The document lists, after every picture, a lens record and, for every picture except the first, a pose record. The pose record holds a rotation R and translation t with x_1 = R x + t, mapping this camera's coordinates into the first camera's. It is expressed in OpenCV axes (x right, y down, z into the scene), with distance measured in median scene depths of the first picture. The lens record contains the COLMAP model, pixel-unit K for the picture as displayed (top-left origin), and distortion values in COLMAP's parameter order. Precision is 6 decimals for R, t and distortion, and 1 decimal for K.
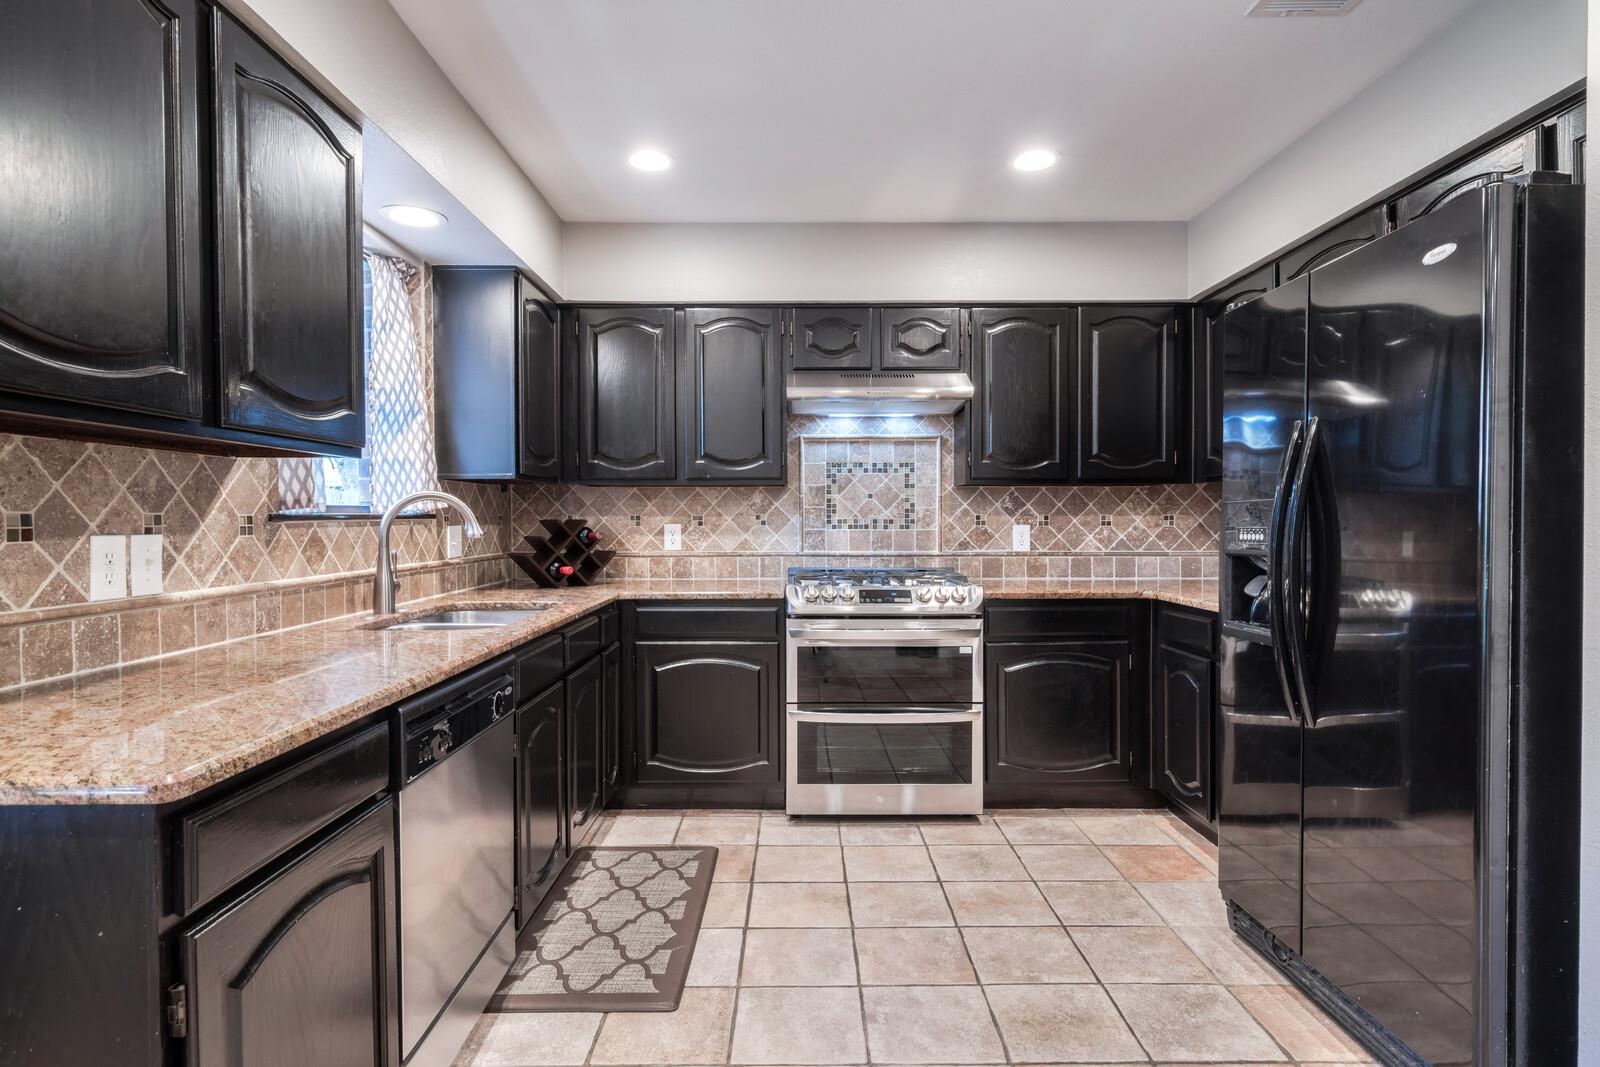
lens RADIAL K [[847.5, 0, 803.2], [0, 847.5, 532.6], [0, 0, 1]] dist [0.008620, 0.000547]
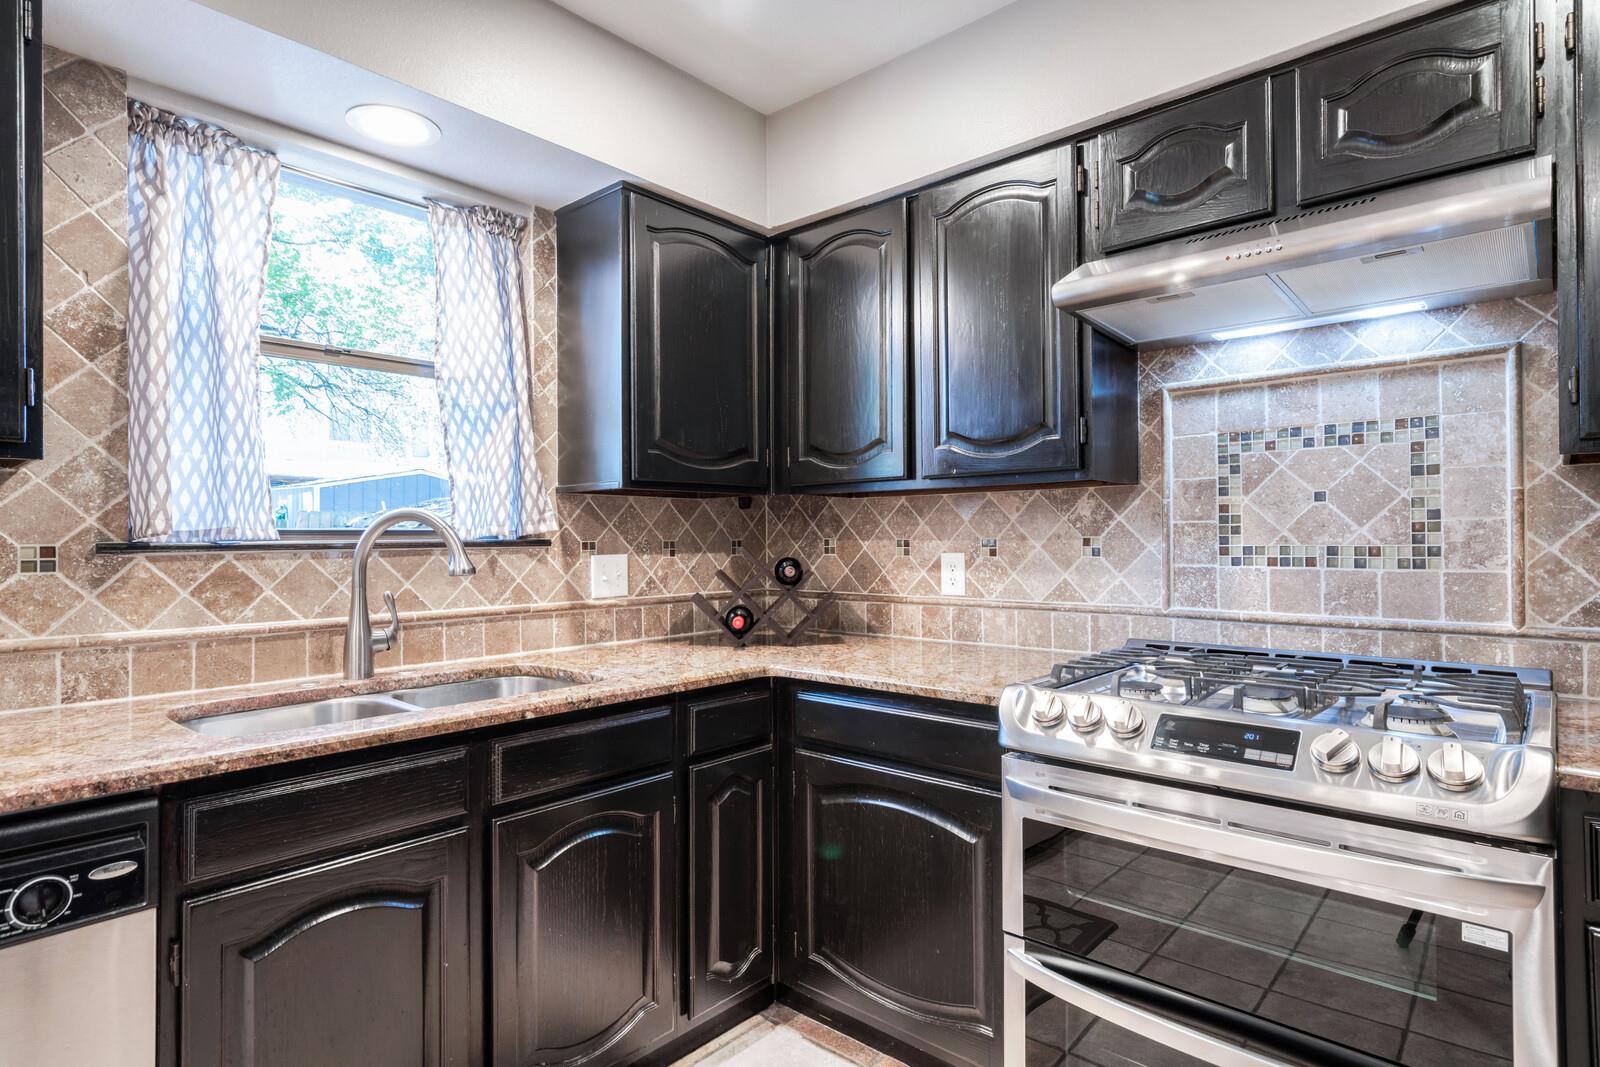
lens RADIAL K [[847.5, 0, 802.7], [0, 847.5, 534.0], [0, 0, 1]] dist [0.008620, 0.000547]
pose [[0.741914, -0.006883, -0.670460, 0.201249], [-0.007961, 0.999786, -0.019073, -0.012532], [0.670448, 0.019488, 0.741700, 0.513852]]
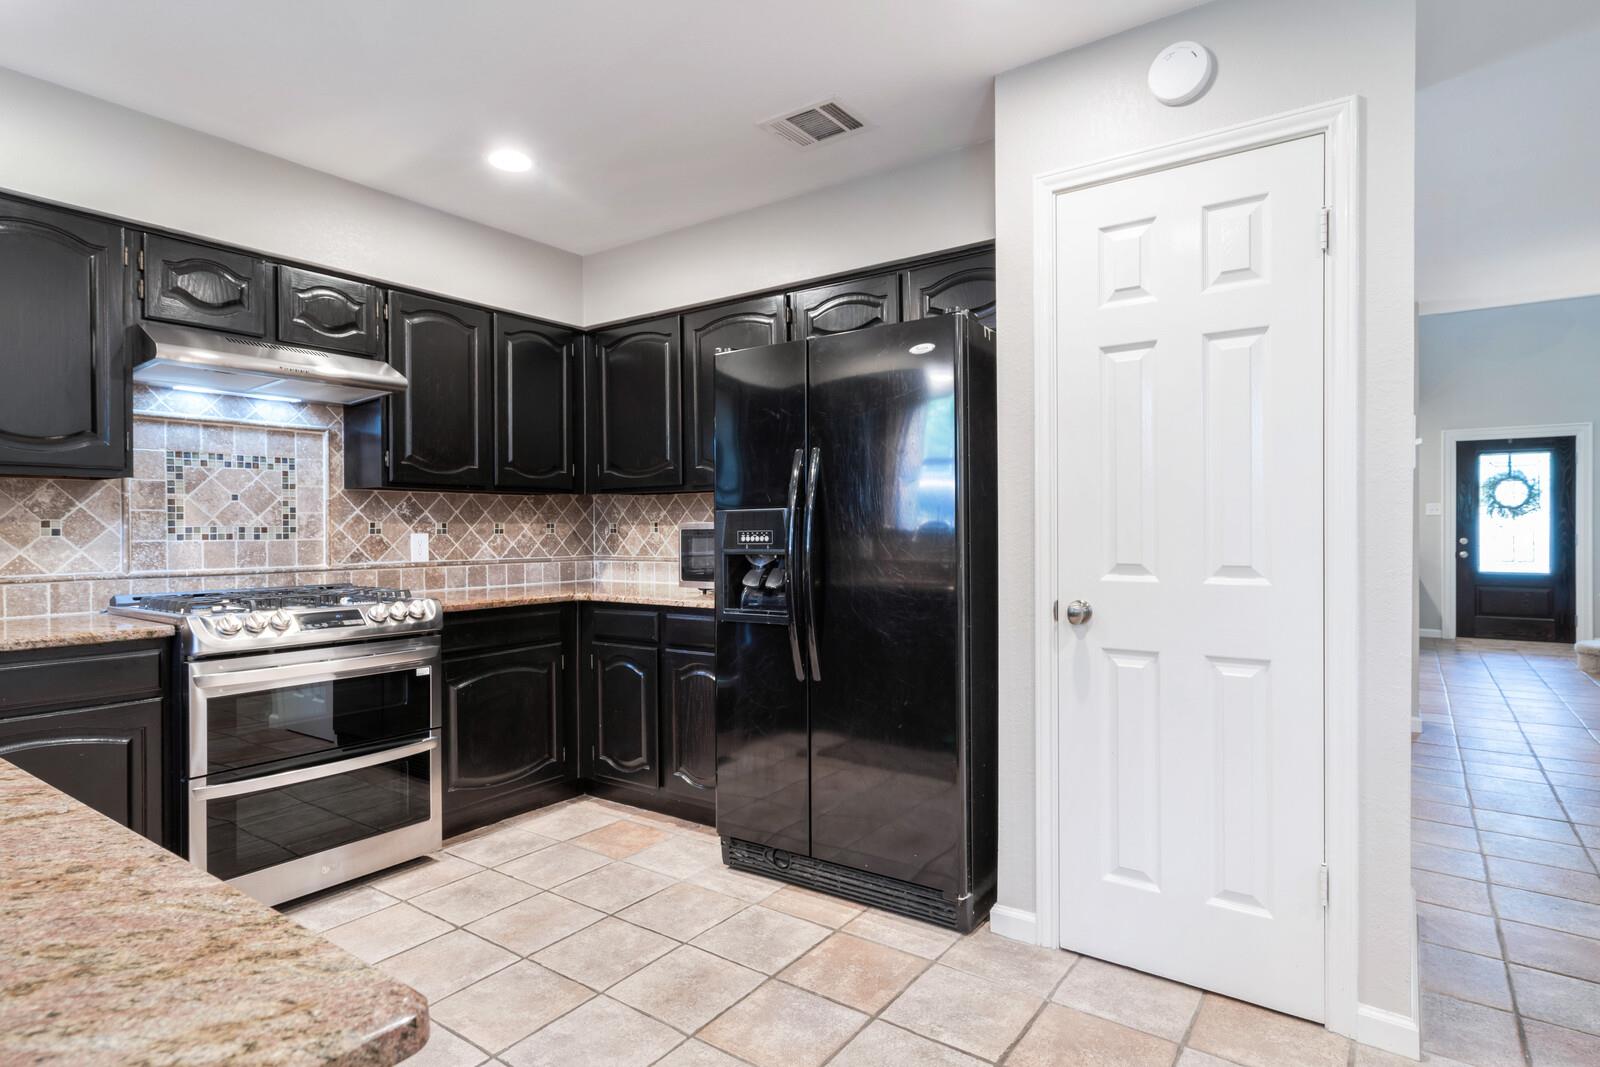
lens RADIAL K [[847.5, 0, 798.5], [0, 847.5, 531.8], [0, 0, 1]] dist [0.008620, 0.000547]
pose [[0.588238, -0.004249, 0.808677, -0.275880], [0.016914, 0.999832, -0.007051, 0.003131], [-0.808511, 0.017825, 0.588211, 0.134142]]
